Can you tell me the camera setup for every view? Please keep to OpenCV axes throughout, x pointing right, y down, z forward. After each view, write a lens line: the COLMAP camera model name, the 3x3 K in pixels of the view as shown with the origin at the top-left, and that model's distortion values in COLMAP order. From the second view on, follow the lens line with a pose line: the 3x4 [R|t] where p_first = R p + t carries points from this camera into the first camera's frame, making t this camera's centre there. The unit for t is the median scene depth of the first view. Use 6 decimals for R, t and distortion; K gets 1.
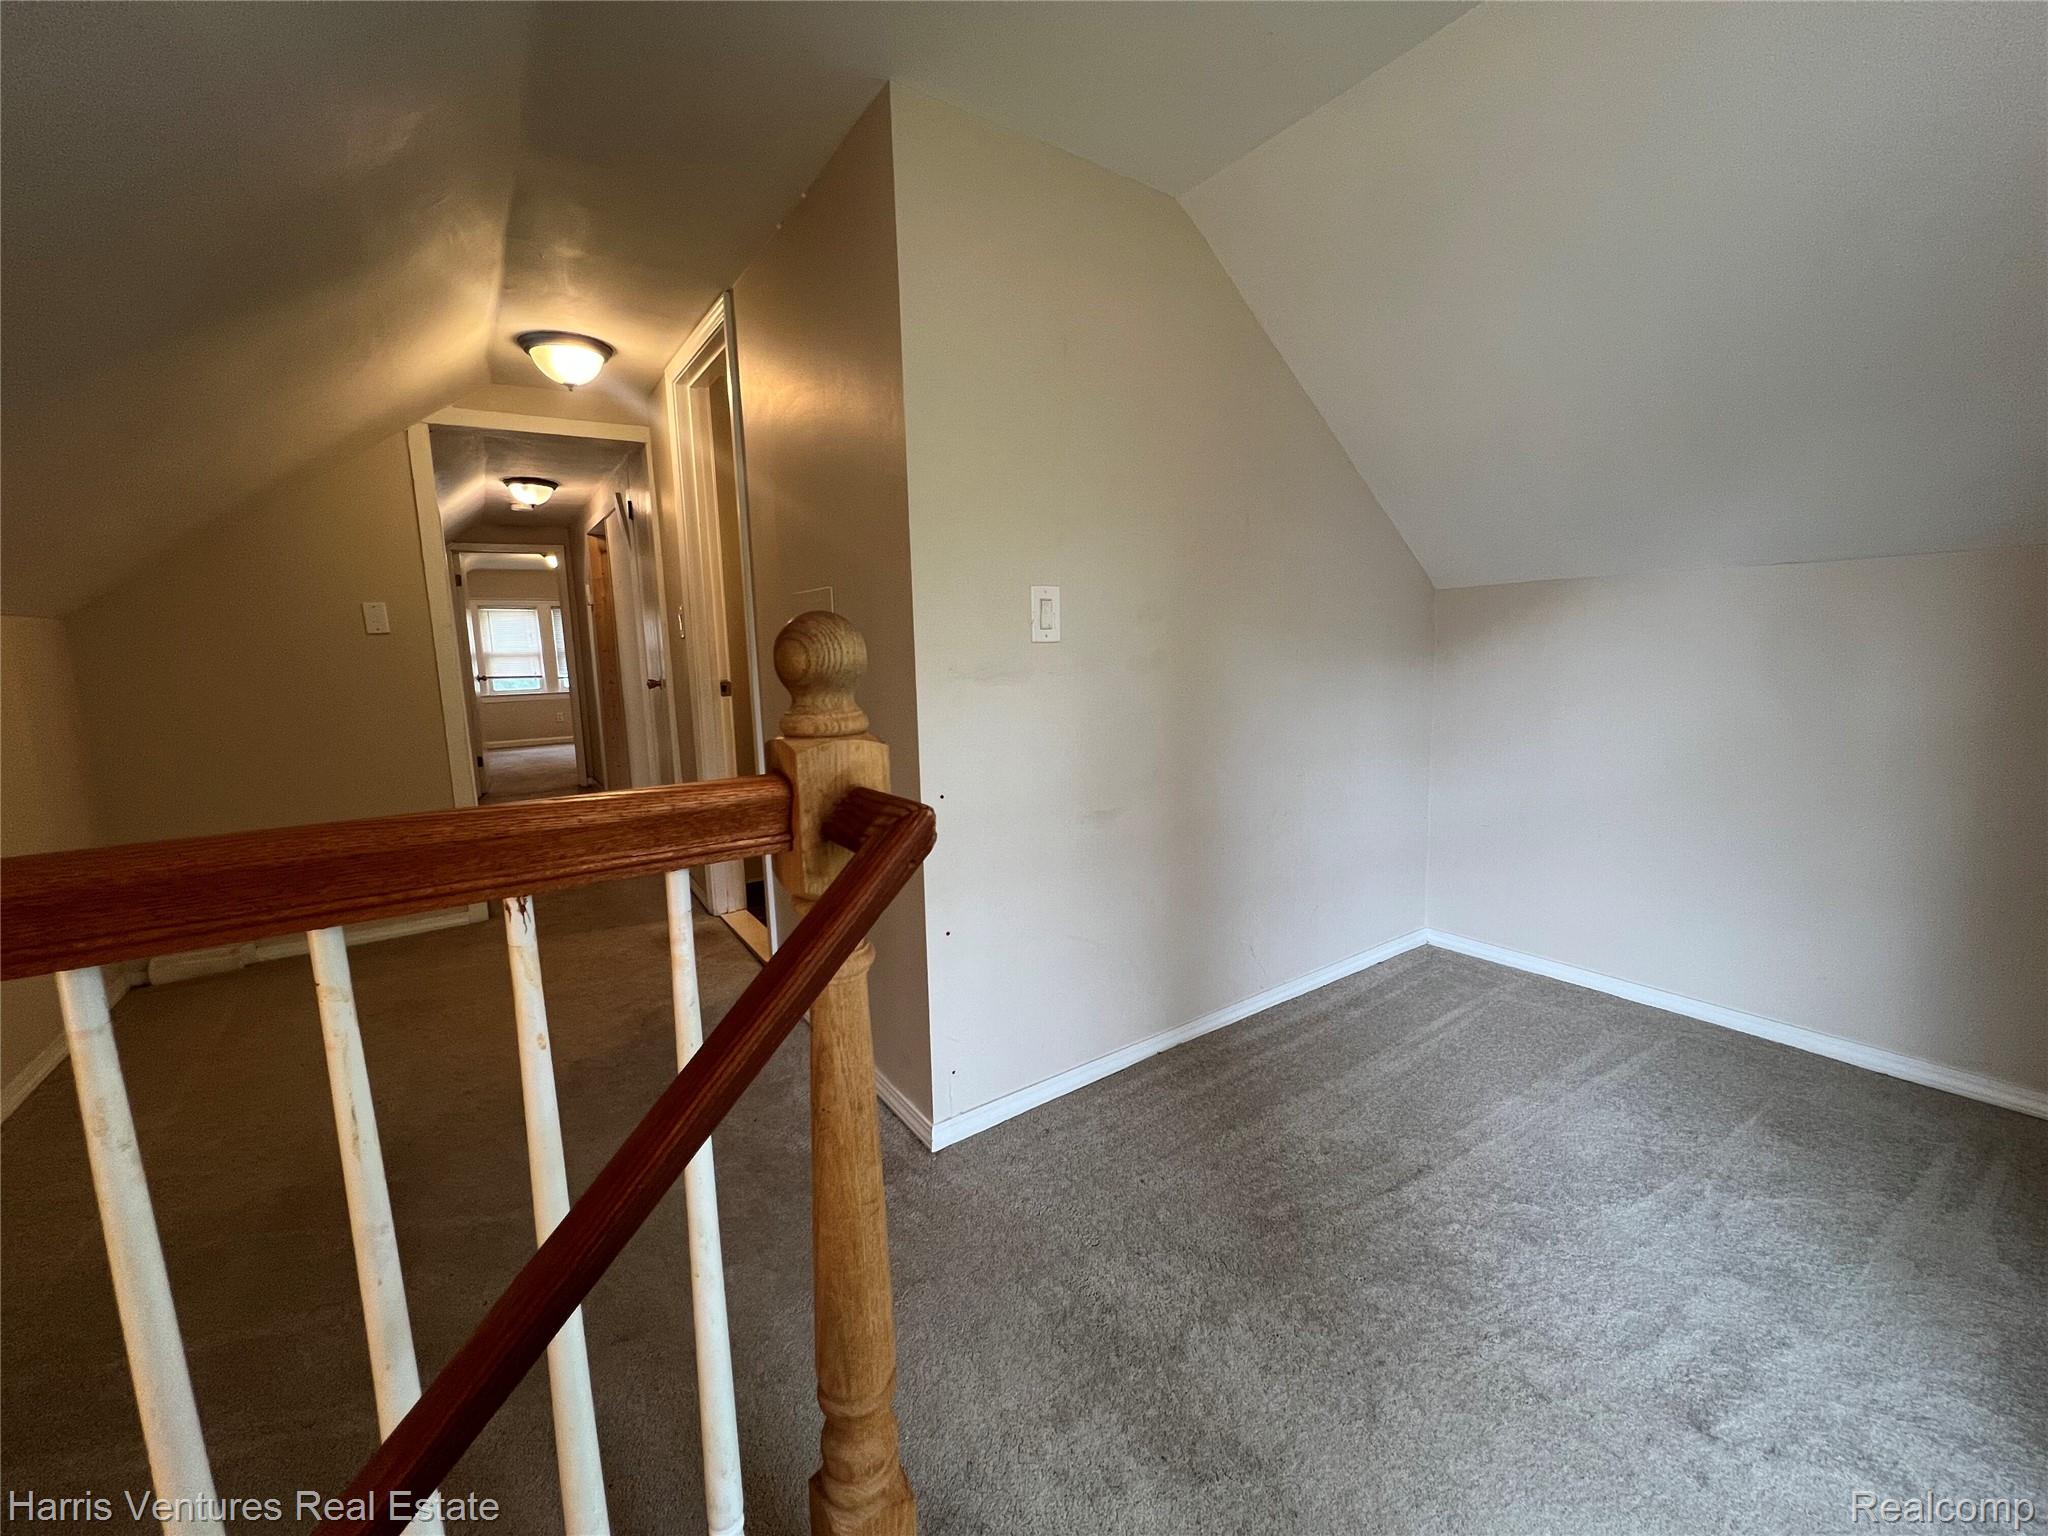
lens RADIAL K [[817.4, 0, 1019.4], [0, 817.4, 762.2], [0, 0, 1]] dist [0.000742, -0.000165]
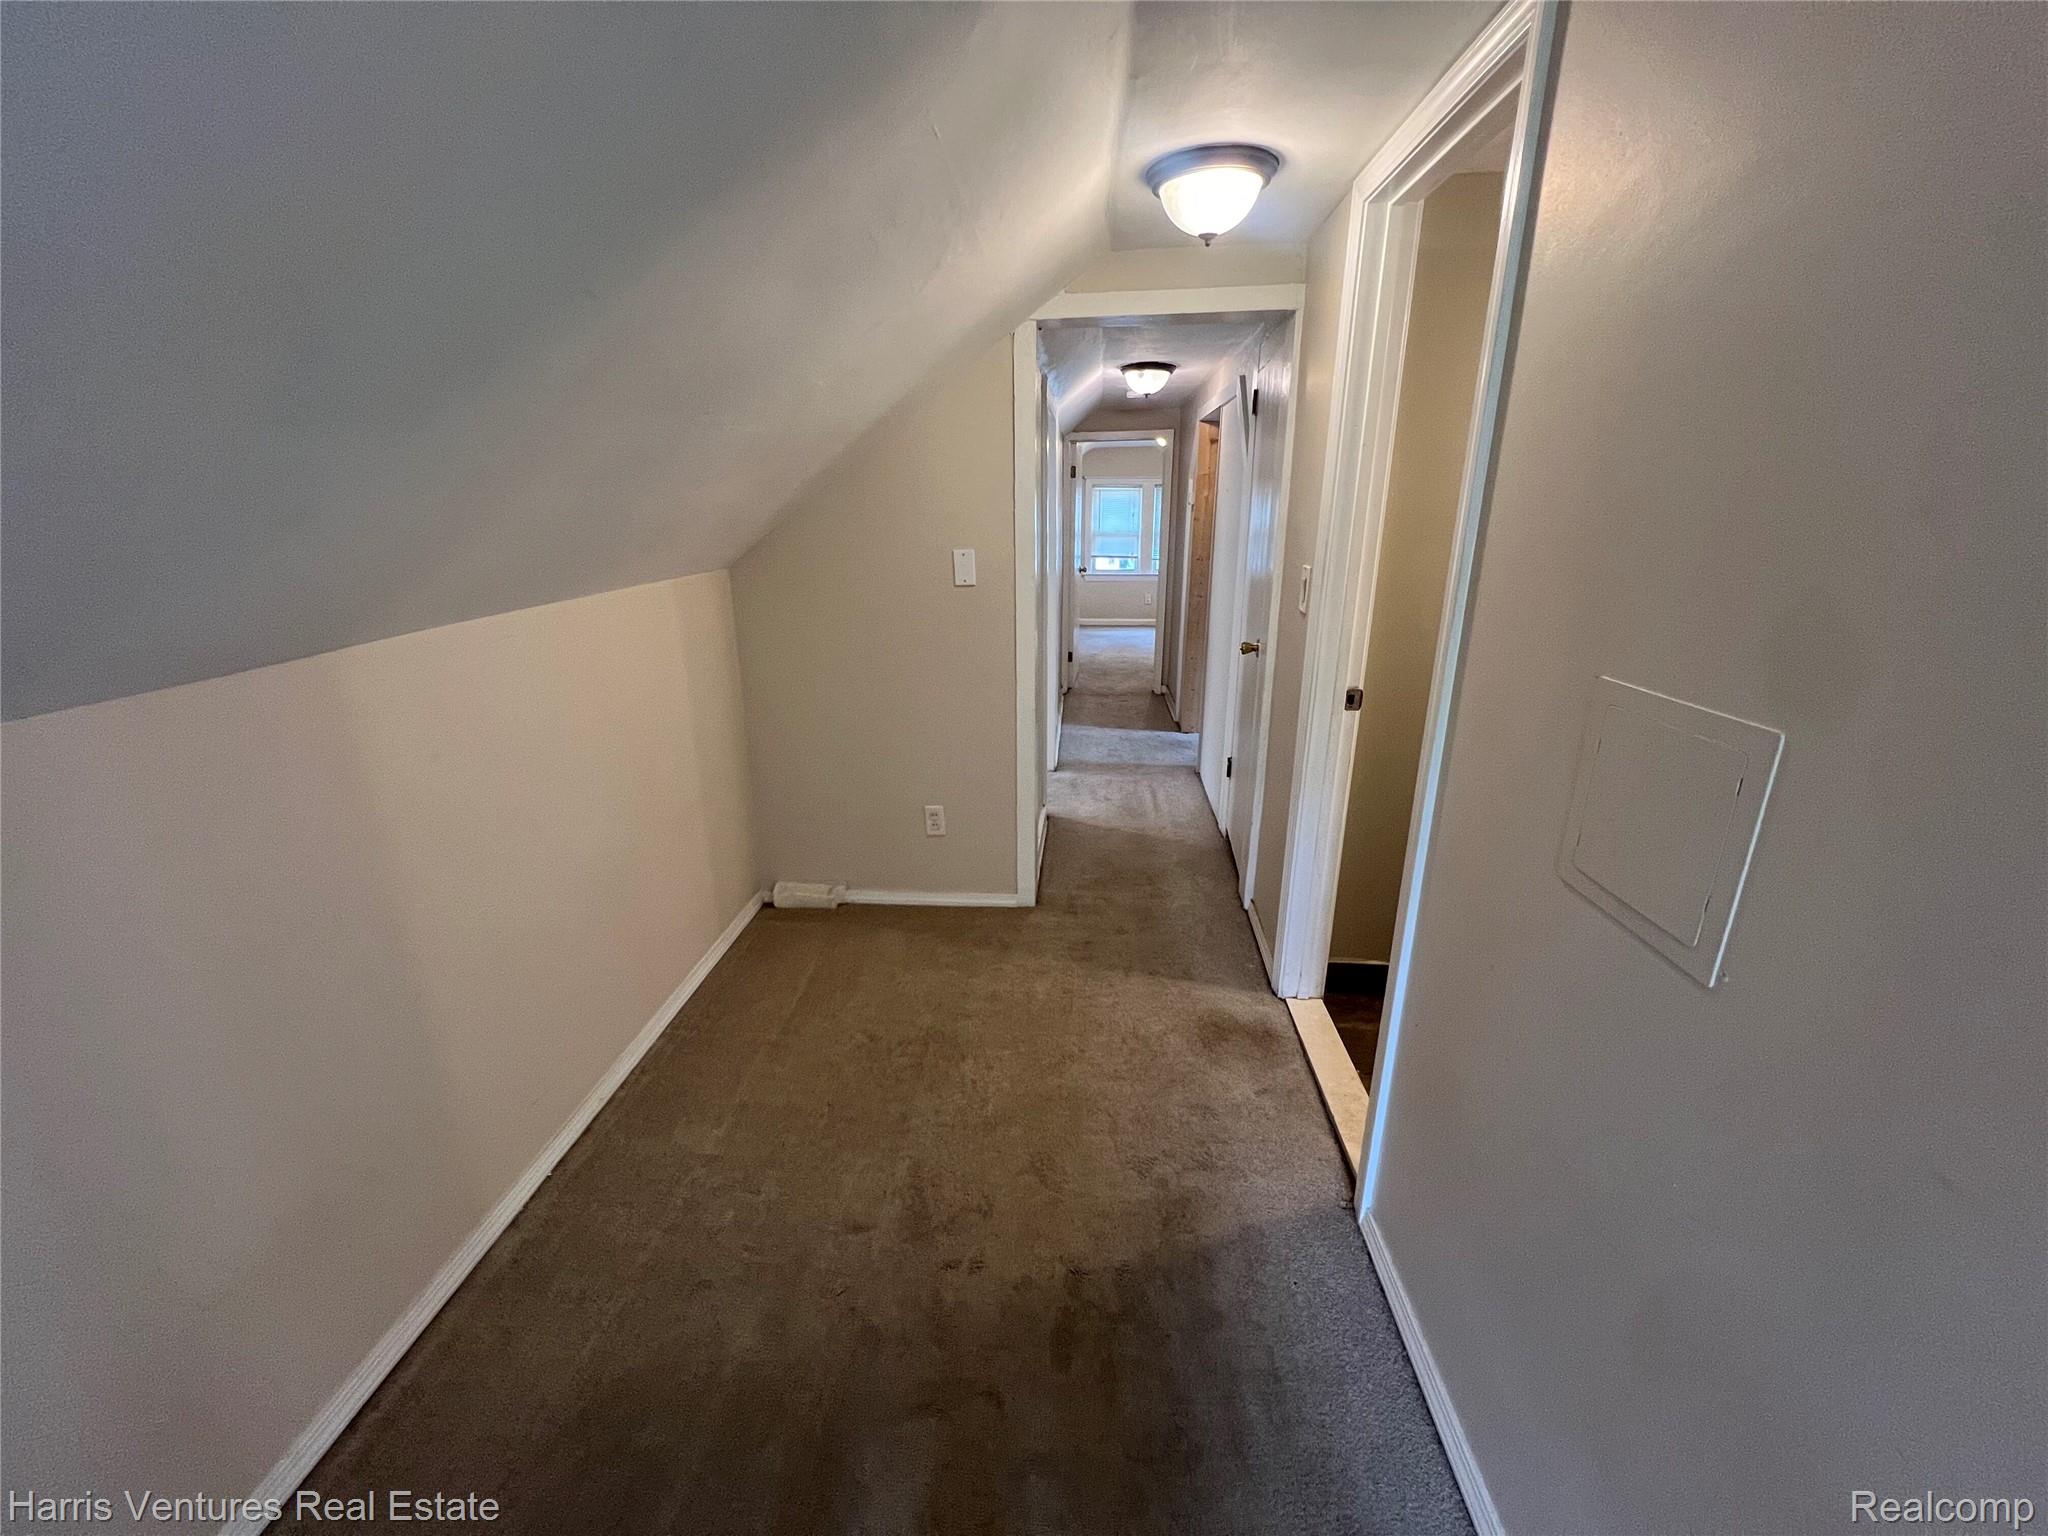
lens RADIAL K [[817.4, 0, 1019.4], [0, 817.4, 762.2], [0, 0, 1]] dist [0.000742, -0.000165]
pose [[0.782257, 0.207461, -0.587396, -0.125199], [-0.105313, 0.973387, 0.203538, -0.107735], [0.613989, -0.097358, 0.783287, 0.225668]]
